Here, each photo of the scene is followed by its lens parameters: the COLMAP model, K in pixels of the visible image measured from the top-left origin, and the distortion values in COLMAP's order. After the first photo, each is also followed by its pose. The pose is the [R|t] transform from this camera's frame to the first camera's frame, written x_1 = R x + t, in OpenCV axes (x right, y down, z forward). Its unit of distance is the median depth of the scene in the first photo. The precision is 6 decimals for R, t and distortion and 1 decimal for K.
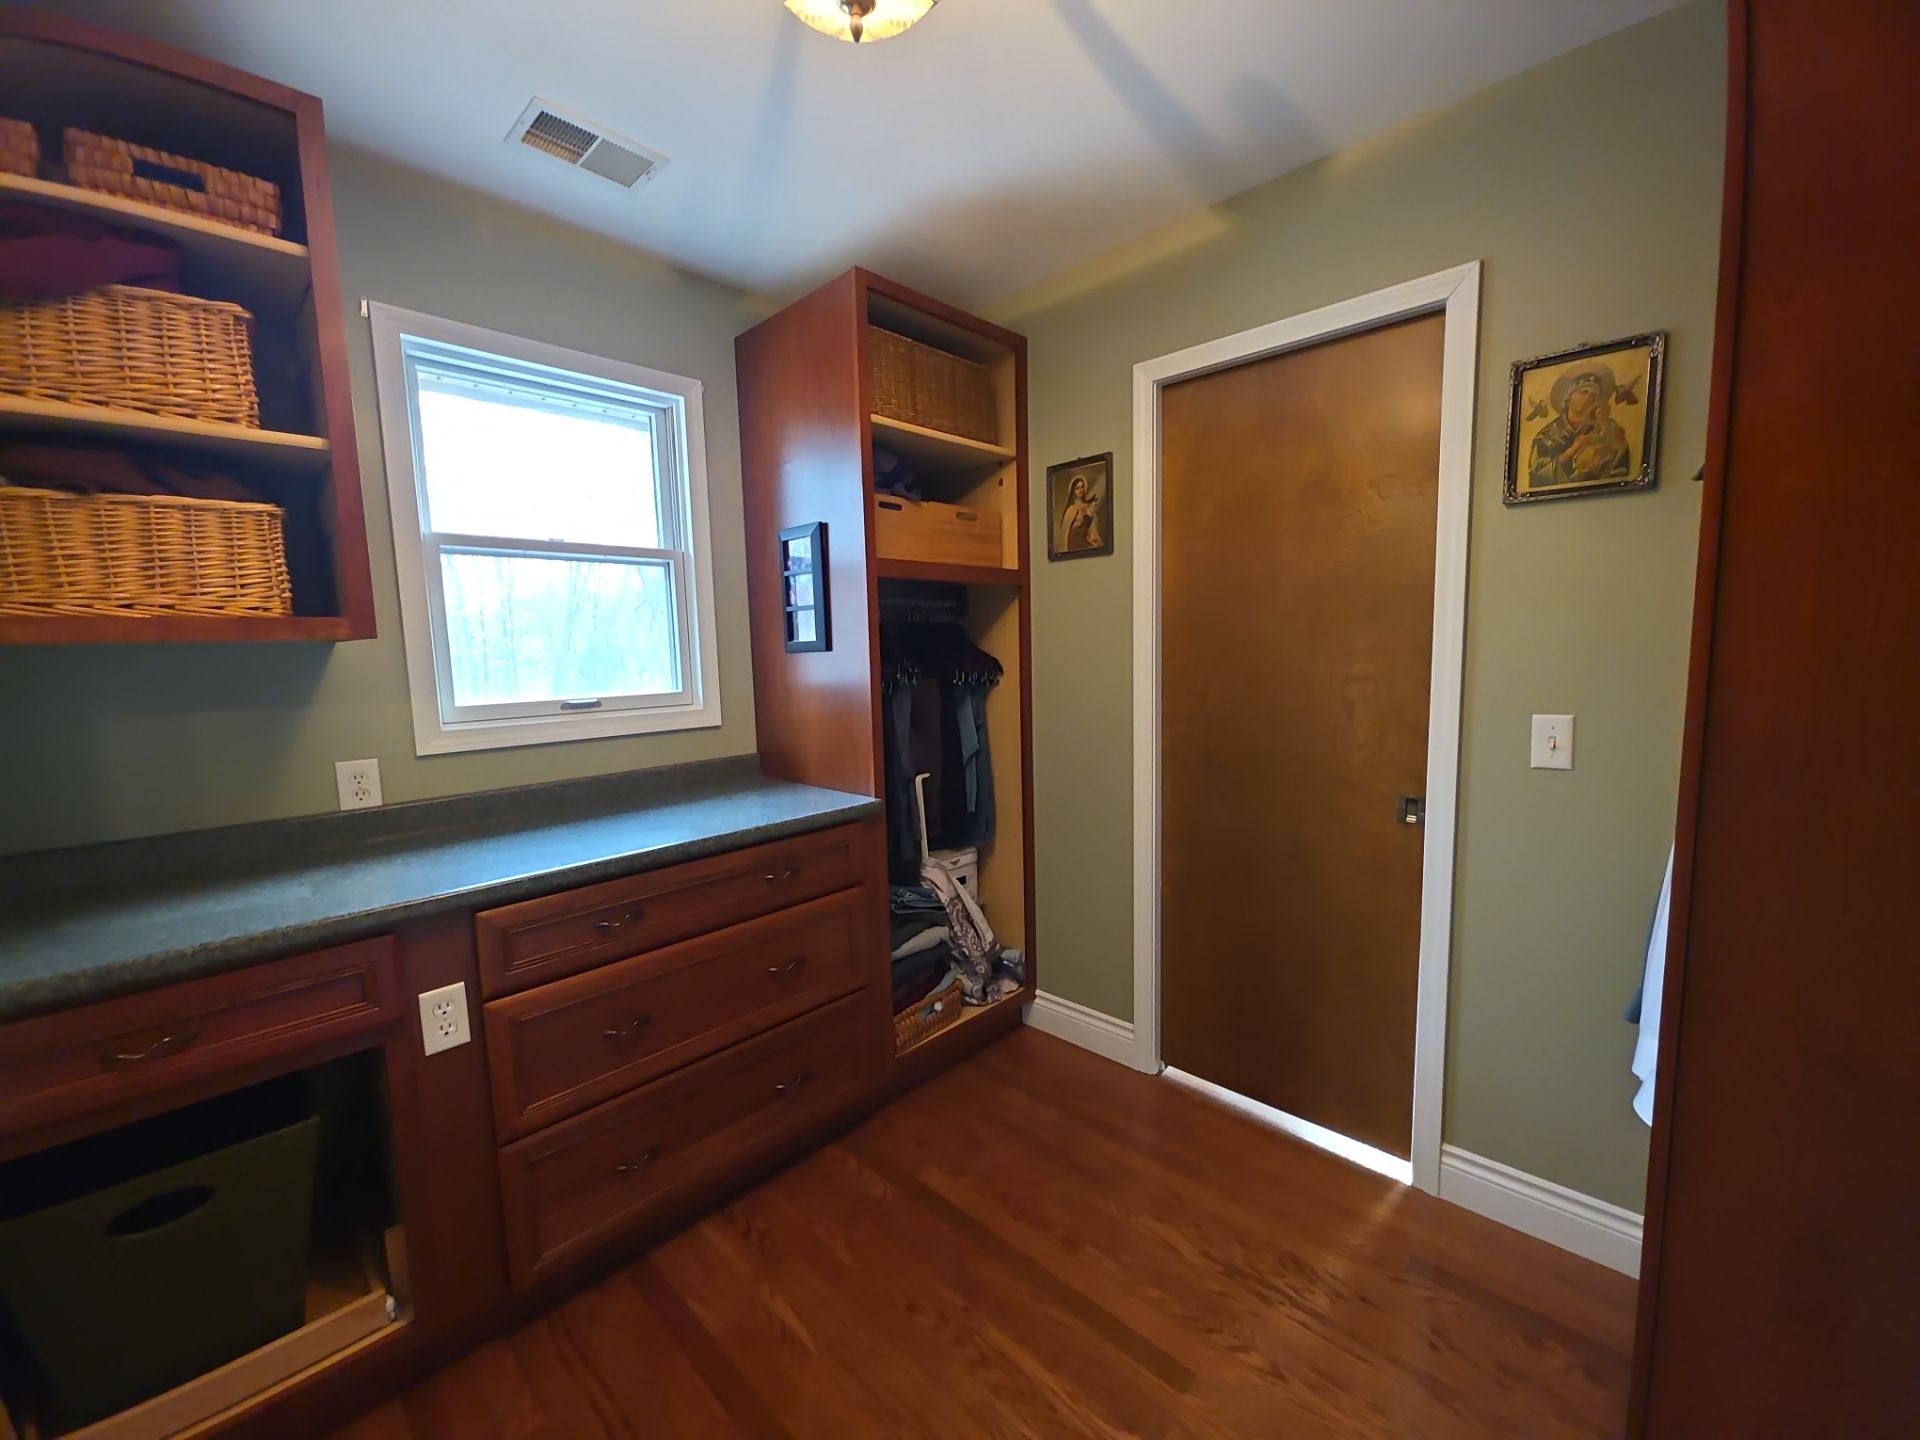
lens RADIAL K [[761.2, 0, 945.6], [0, 761.2, 734.5], [0, 0, 1]] dist [0.009412, -0.006109]
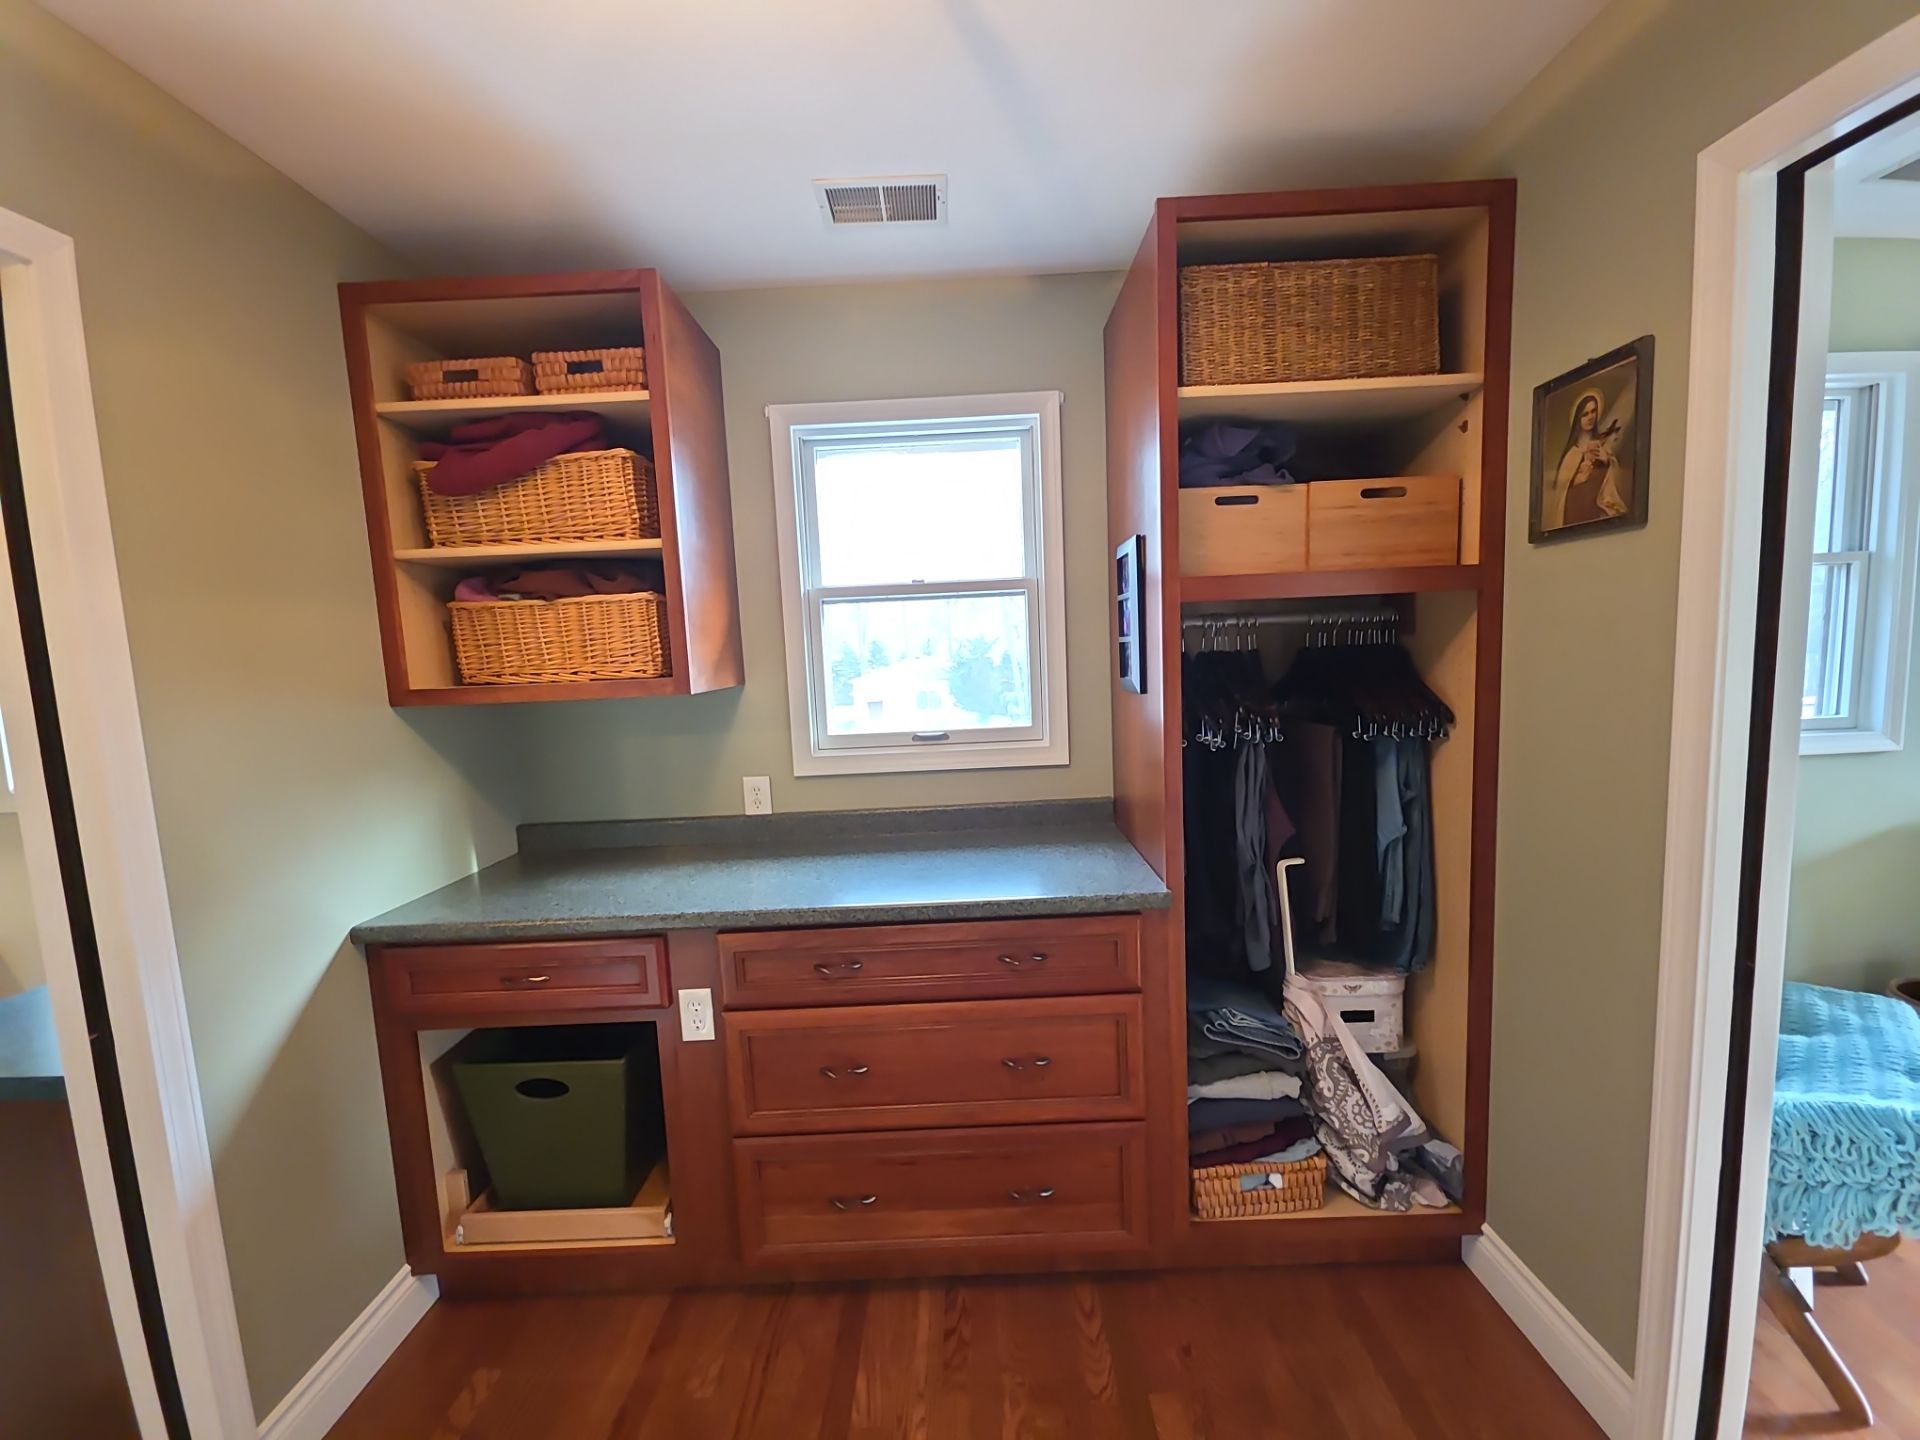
lens RADIAL K [[761.2, 0, 952.6], [0, 761.2, 733.5], [0, 0, 1]] dist [0.009412, -0.006109]
pose [[0.697799, 0.071421, -0.712724, 0.288712], [-0.055177, 0.997420, 0.045928, -0.093969], [0.714165, 0.007277, 0.699939, 0.290052]]
